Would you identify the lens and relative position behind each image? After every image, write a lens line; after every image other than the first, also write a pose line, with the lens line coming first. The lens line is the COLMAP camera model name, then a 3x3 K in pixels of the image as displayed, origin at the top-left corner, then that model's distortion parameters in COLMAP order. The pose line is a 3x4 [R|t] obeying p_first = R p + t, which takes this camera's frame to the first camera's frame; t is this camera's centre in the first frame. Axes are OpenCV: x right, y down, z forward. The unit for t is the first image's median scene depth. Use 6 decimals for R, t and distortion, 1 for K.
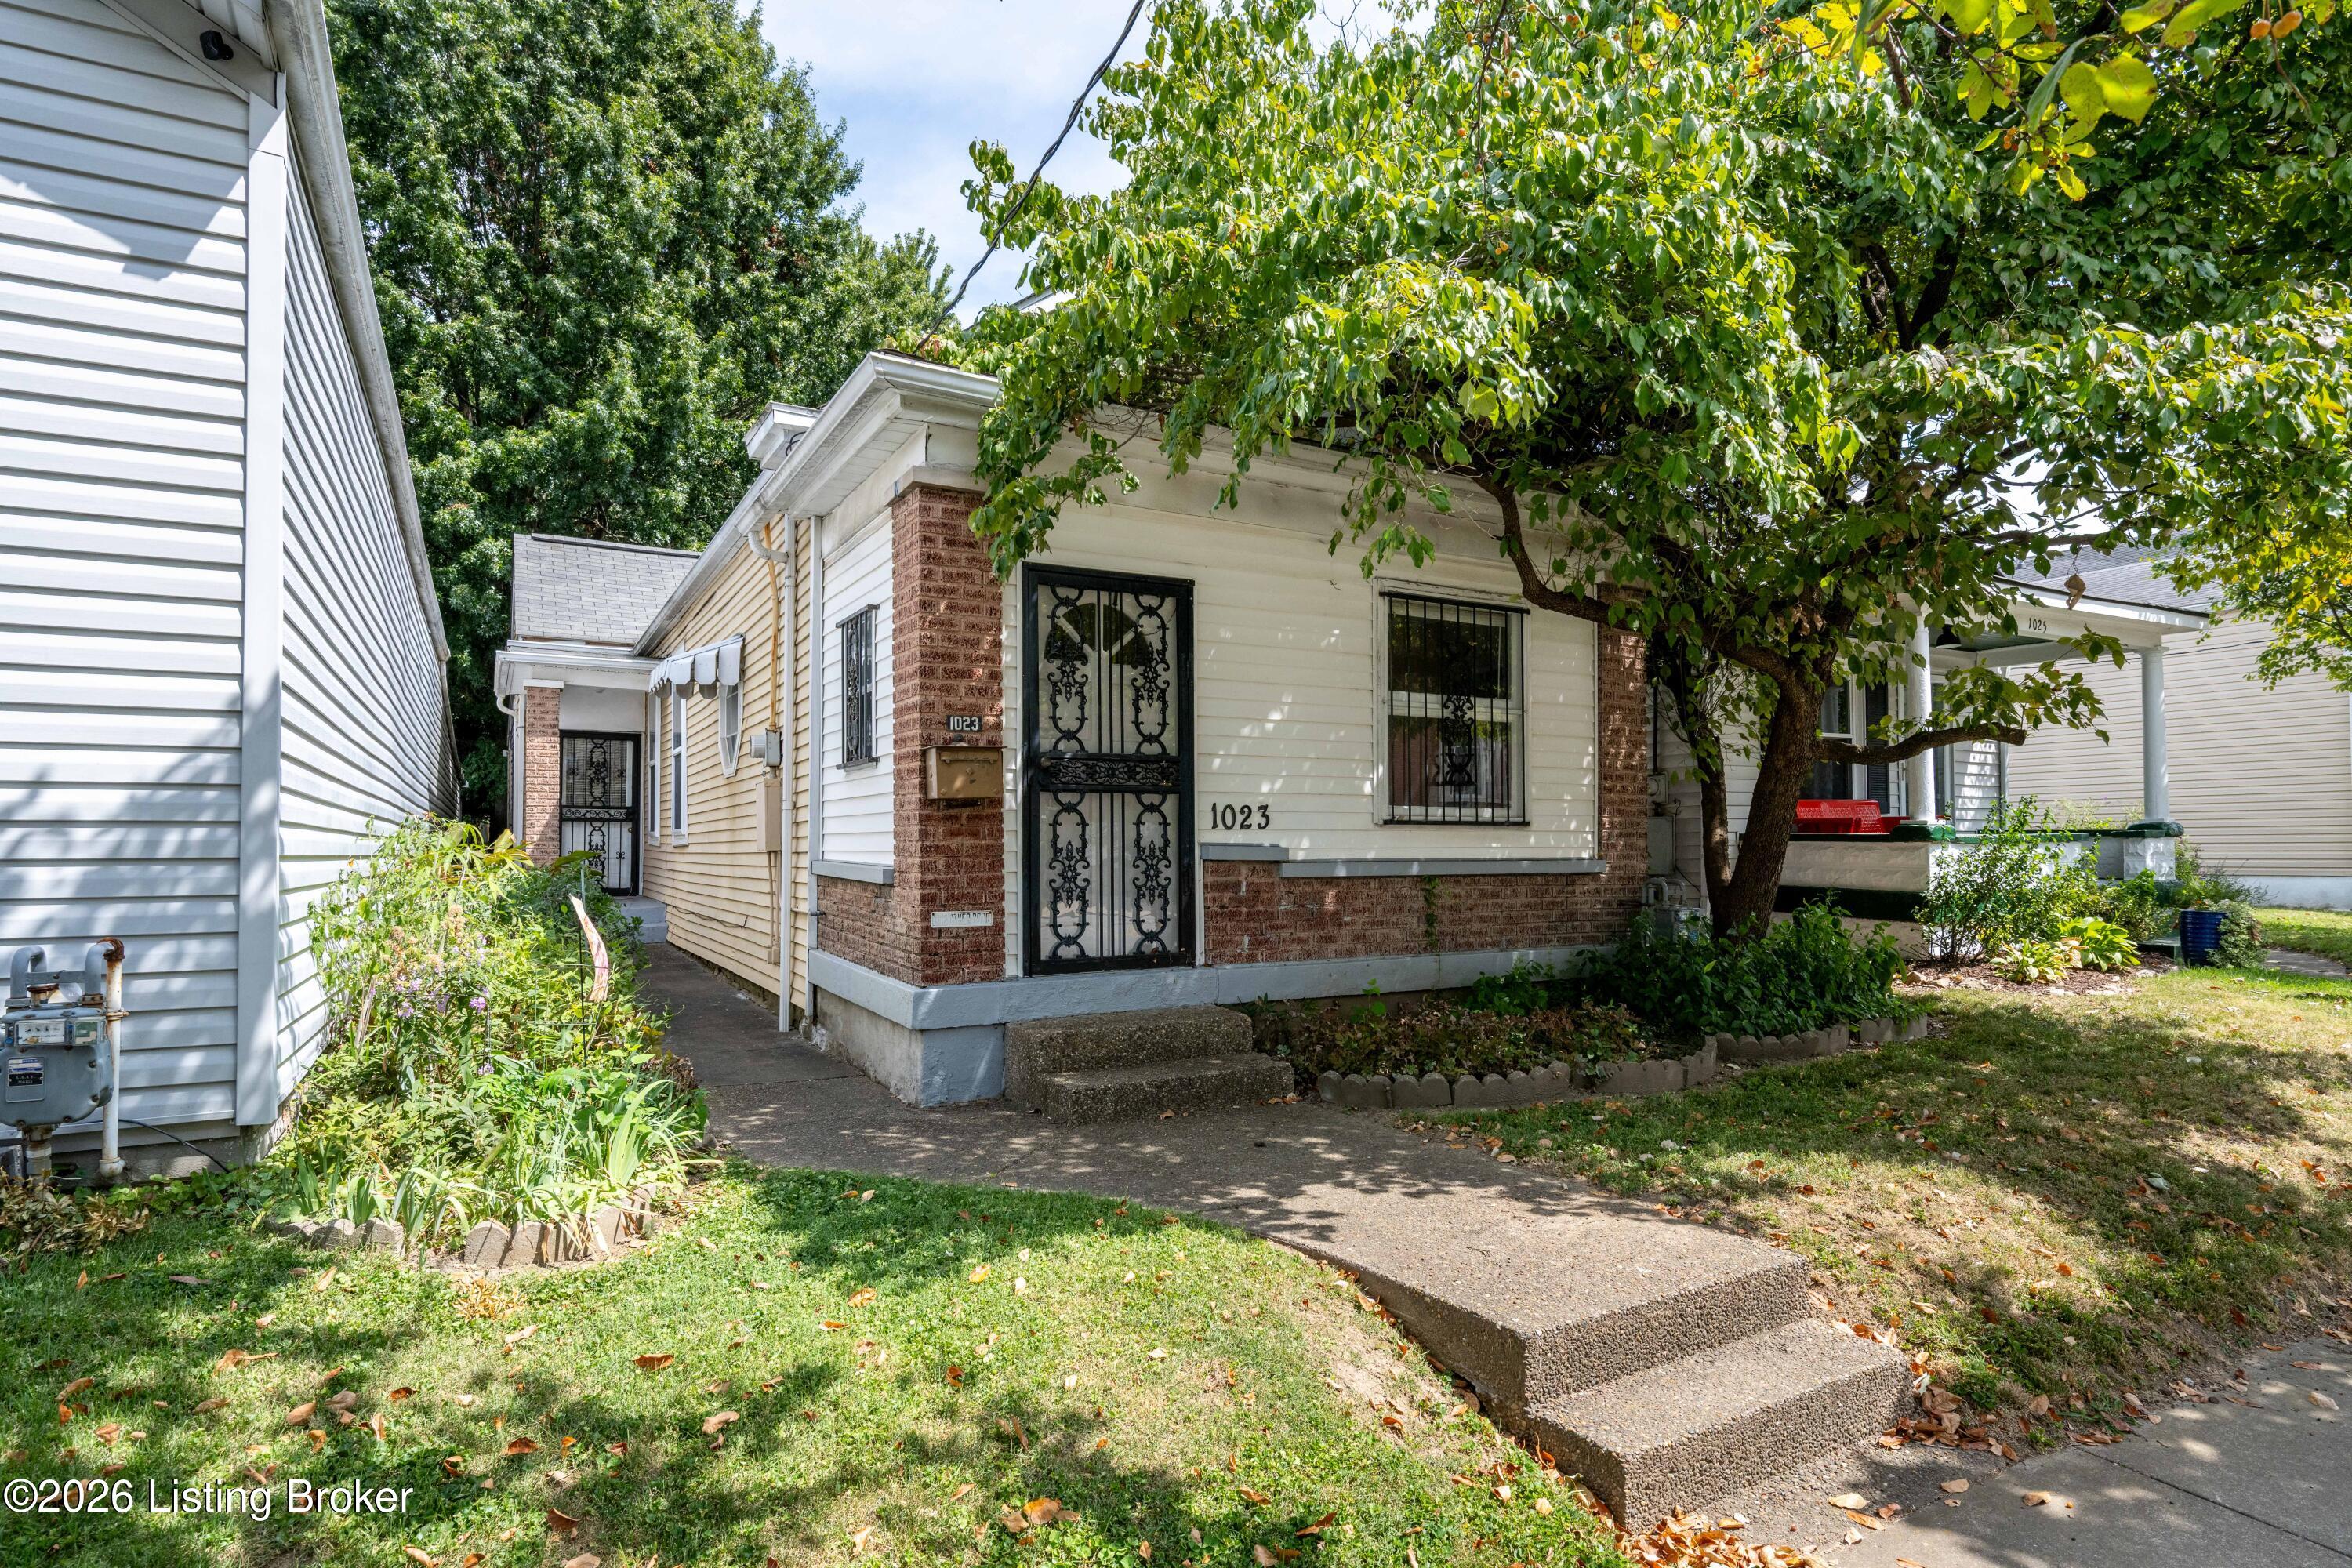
lens RADIAL K [[1260.1, 0, 1184.2], [0, 1260.1, 830.2], [0, 0, 1]] dist [-0.006051, -0.001319]
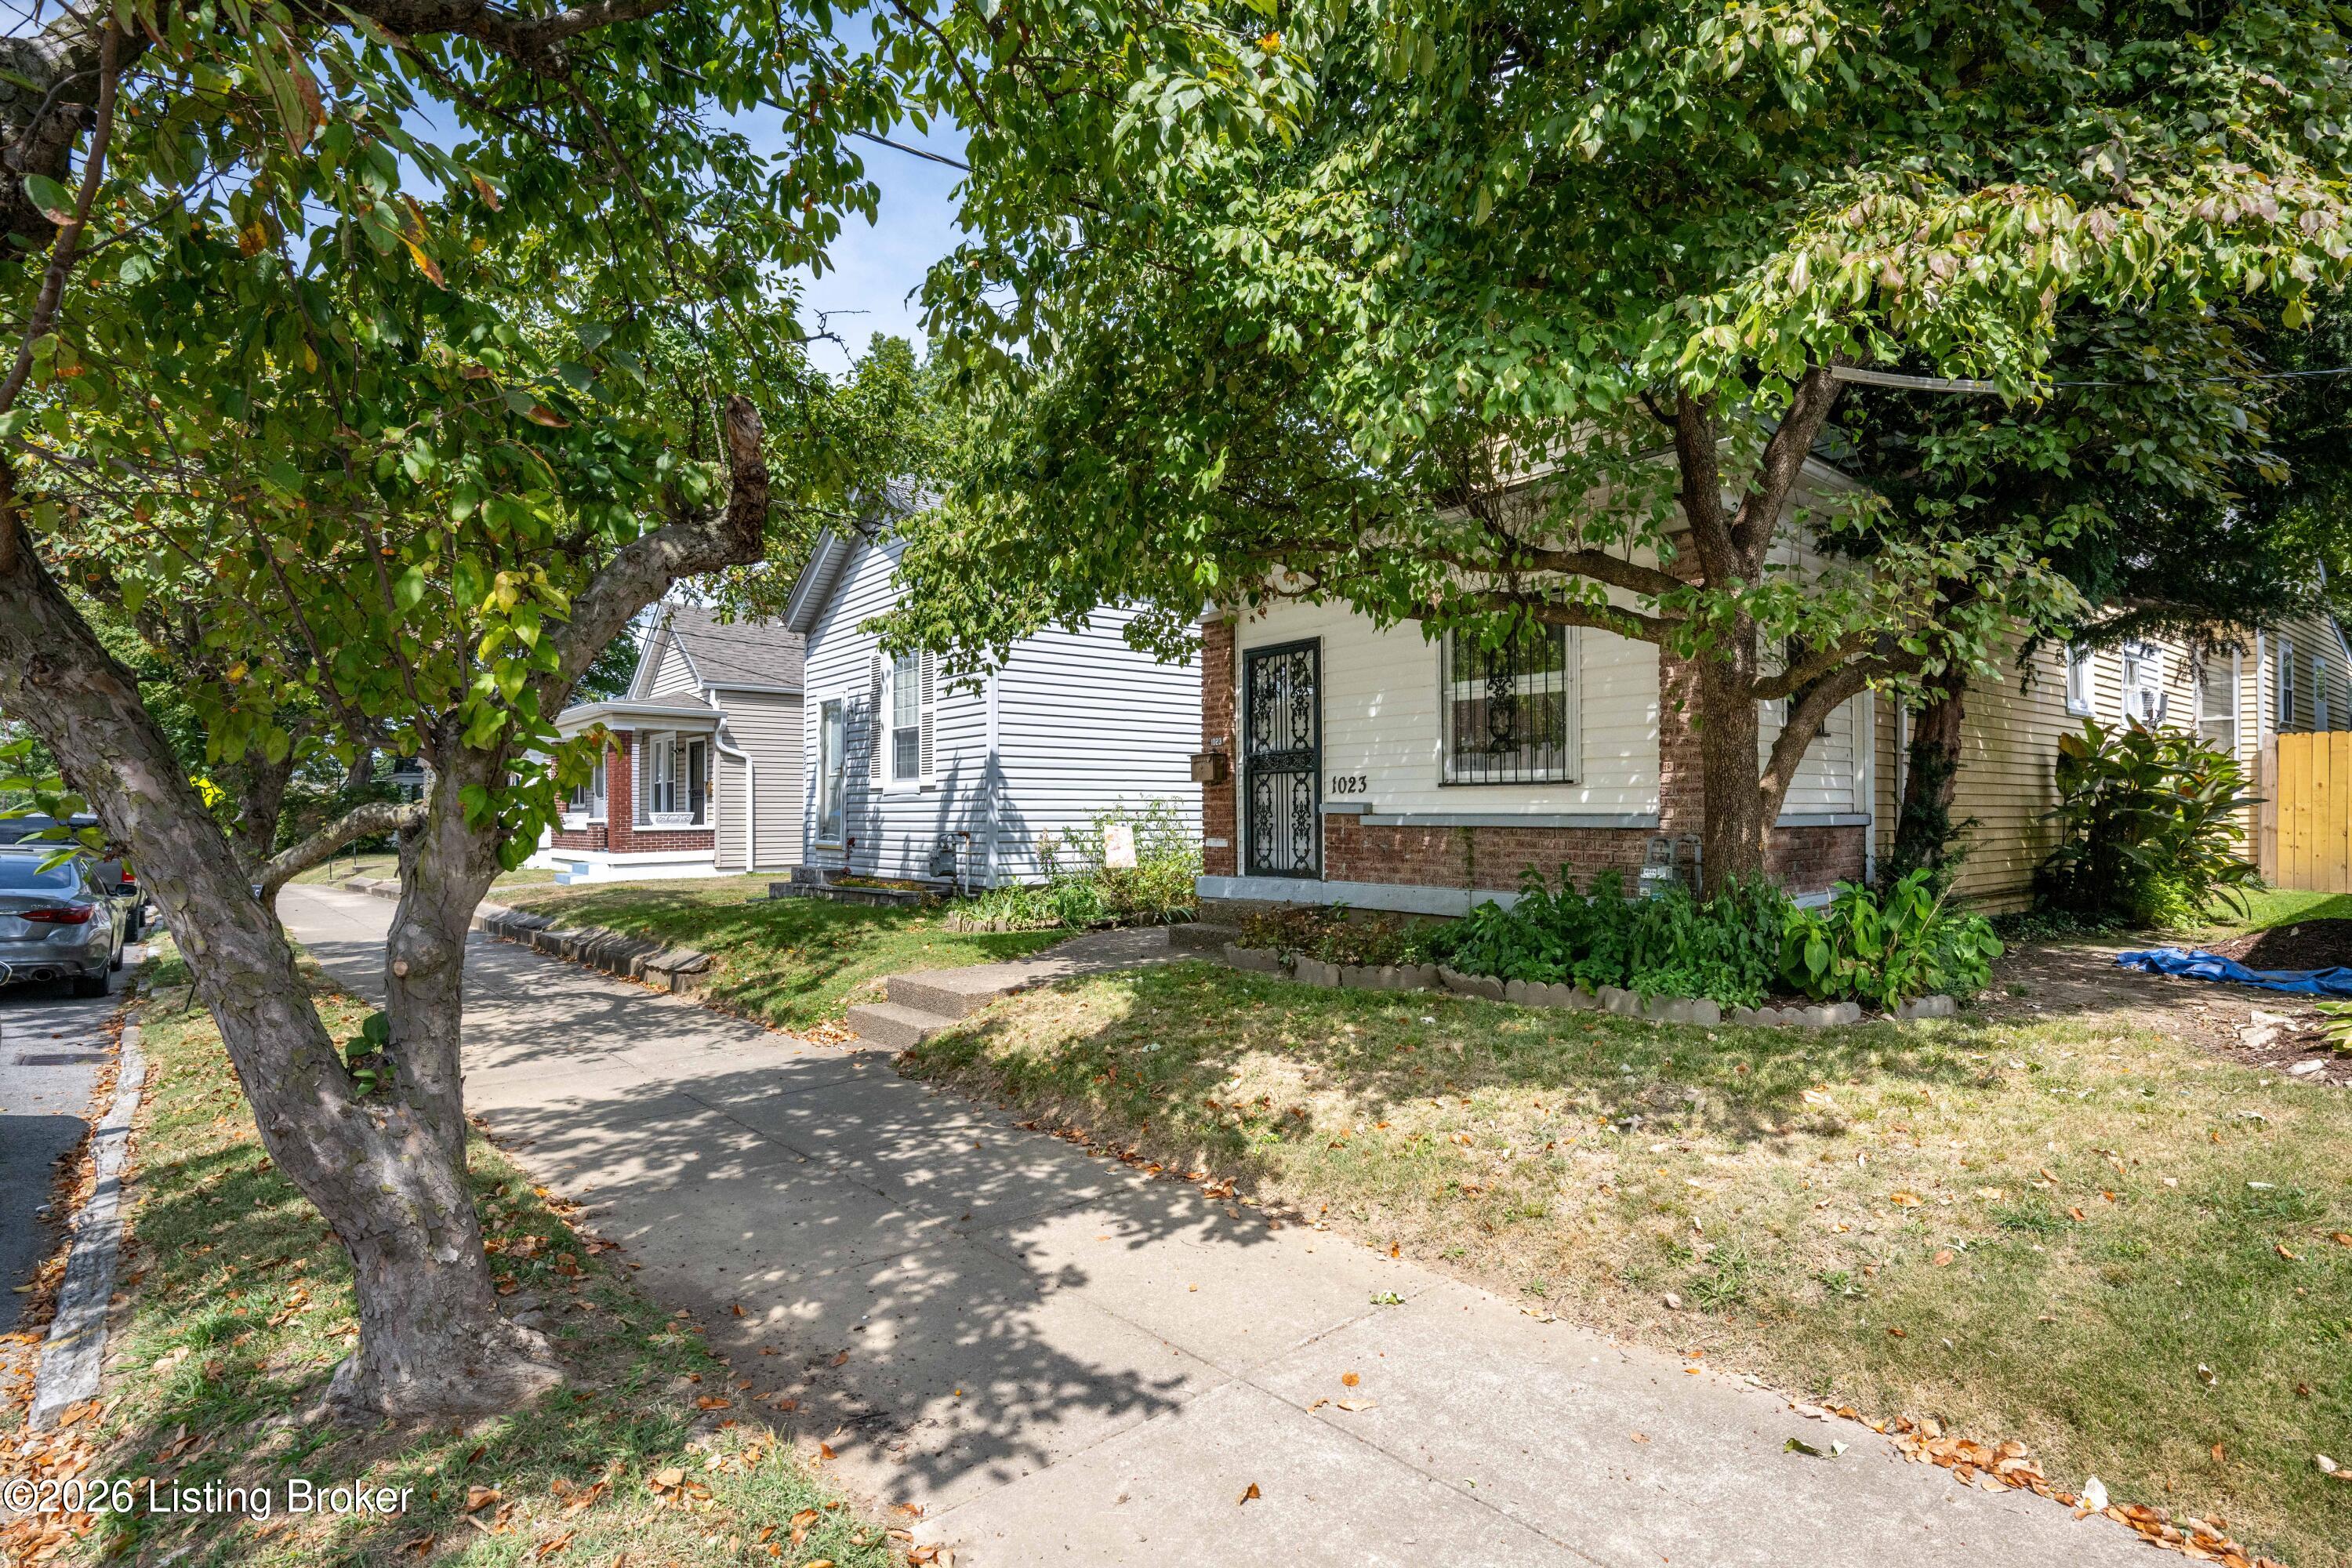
lens RADIAL K [[1156.0, 0, 1176.5], [0, 1156.0, 798.1], [0, 0, 1]] dist [0.000797, 0.000019]
pose [[0.166079, -0.012837, -0.986029, 1.421280], [0.013733, 0.999848, -0.010704, 0.018062], [0.986017, -0.011764, 0.166230, 0.579117]]
